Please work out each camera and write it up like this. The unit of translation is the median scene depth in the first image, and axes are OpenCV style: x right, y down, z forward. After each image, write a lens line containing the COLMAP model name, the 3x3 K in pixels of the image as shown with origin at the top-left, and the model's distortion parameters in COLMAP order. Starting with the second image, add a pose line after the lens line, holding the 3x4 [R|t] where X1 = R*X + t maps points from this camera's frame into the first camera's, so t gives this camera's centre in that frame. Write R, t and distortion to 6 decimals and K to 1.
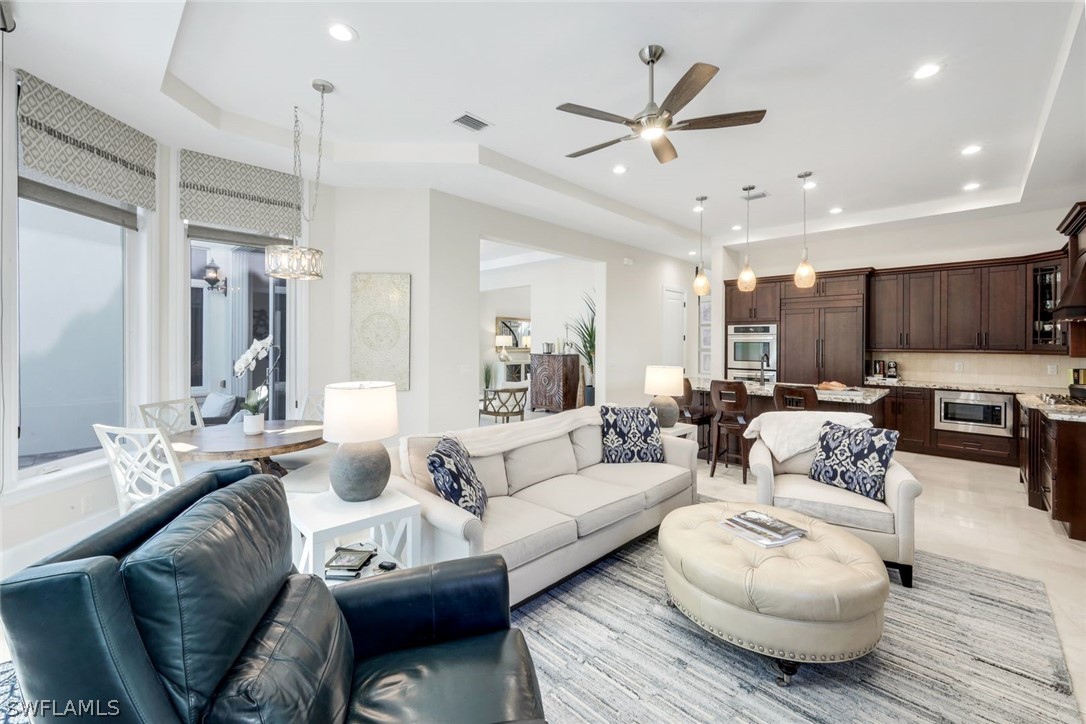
lens RADIAL K [[442.7, 0, 538.8], [0, 442.7, 345.0], [0, 0, 1]] dist [0.000802, 0.000092]
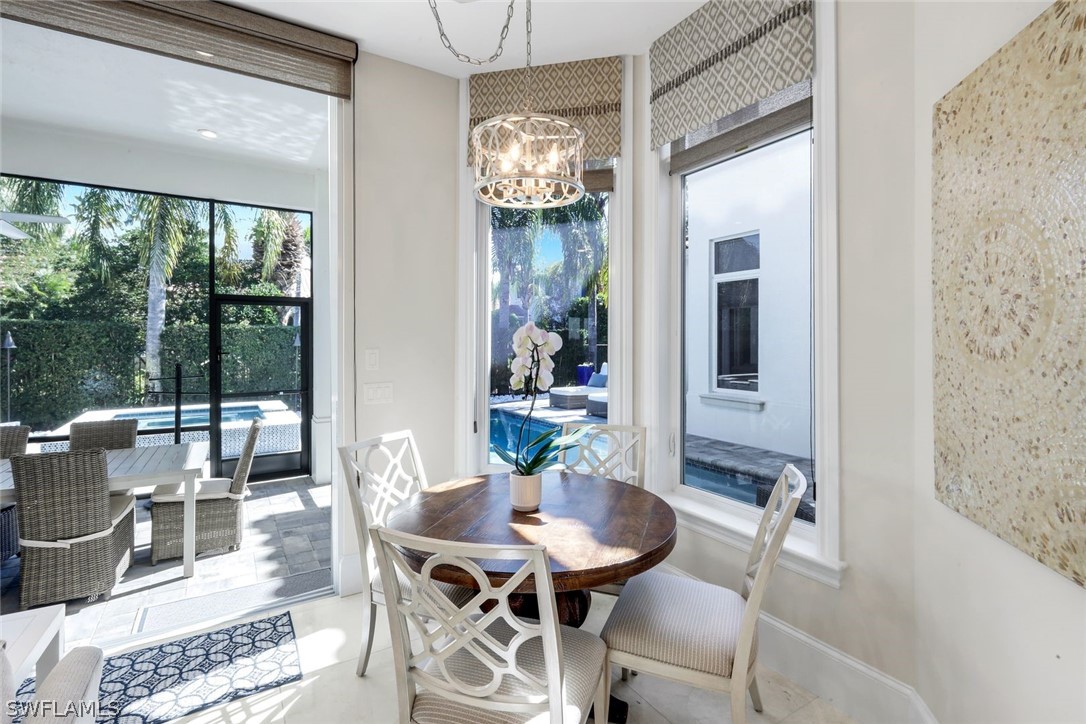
lens RADIAL K [[508.2, 0, 540.5], [0, 508.2, 338.7], [0, 0, 1]] dist [-0.001619, -0.000424]
pose [[-0.233128, -0.004547, -0.972436, -0.026855], [-0.007127, 0.999970, -0.002968, -0.002730], [0.972420, 0.006238, -0.233153, 0.653580]]
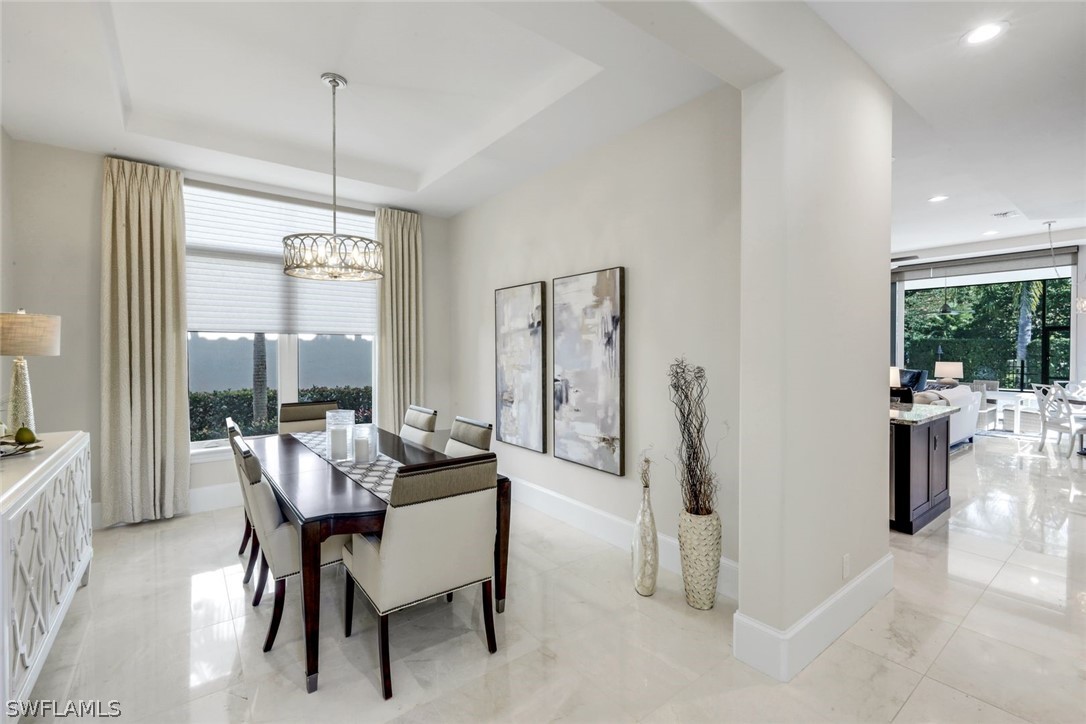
lens RADIAL K [[470.9, 0, 543.5], [0, 470.9, 360.6], [0, 0, 1]] dist [0.002475, 0.000393]
pose [[-0.990397, -0.004907, 0.138163, 0.789454], [-0.000446, 0.999478, 0.032305, -0.013657], [-0.138250, 0.031933, -0.989882, 1.825436]]
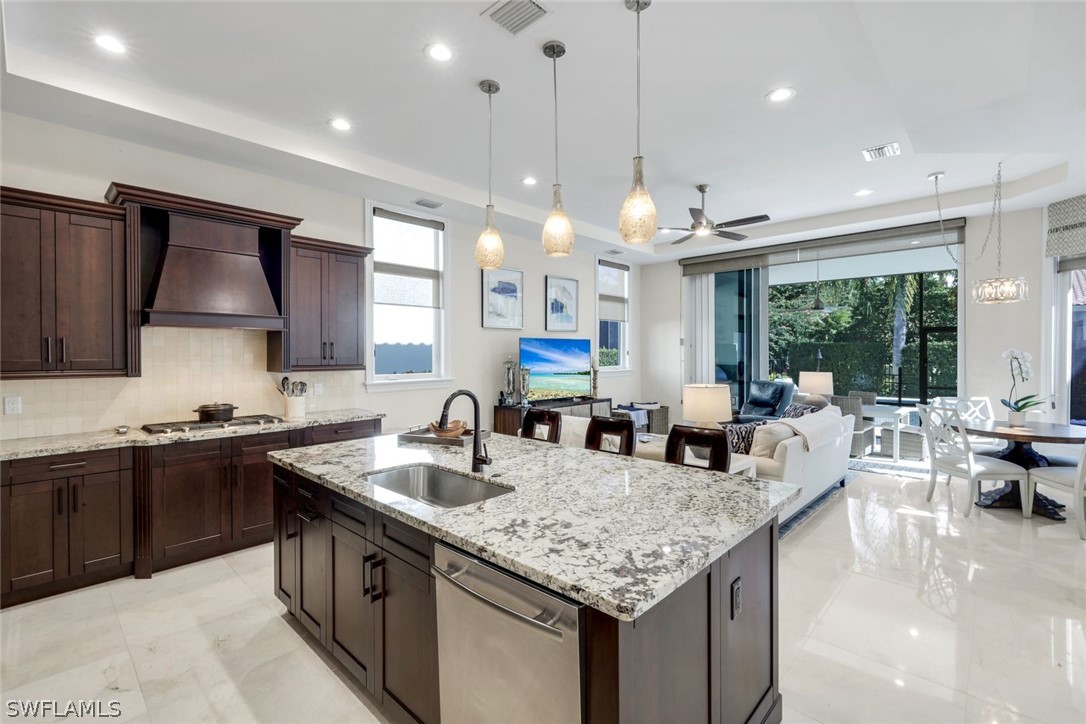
lens RADIAL K [[480.7, 0, 540.5], [0, 480.7, 361.4], [0, 0, 1]] dist [-0.001866, -0.000500]
pose [[-0.999807, -0.000302, -0.019632, 0.429144], [-0.000773, 0.999713, 0.023953, -0.011749], [0.019619, 0.023964, -0.999520, 1.328929]]
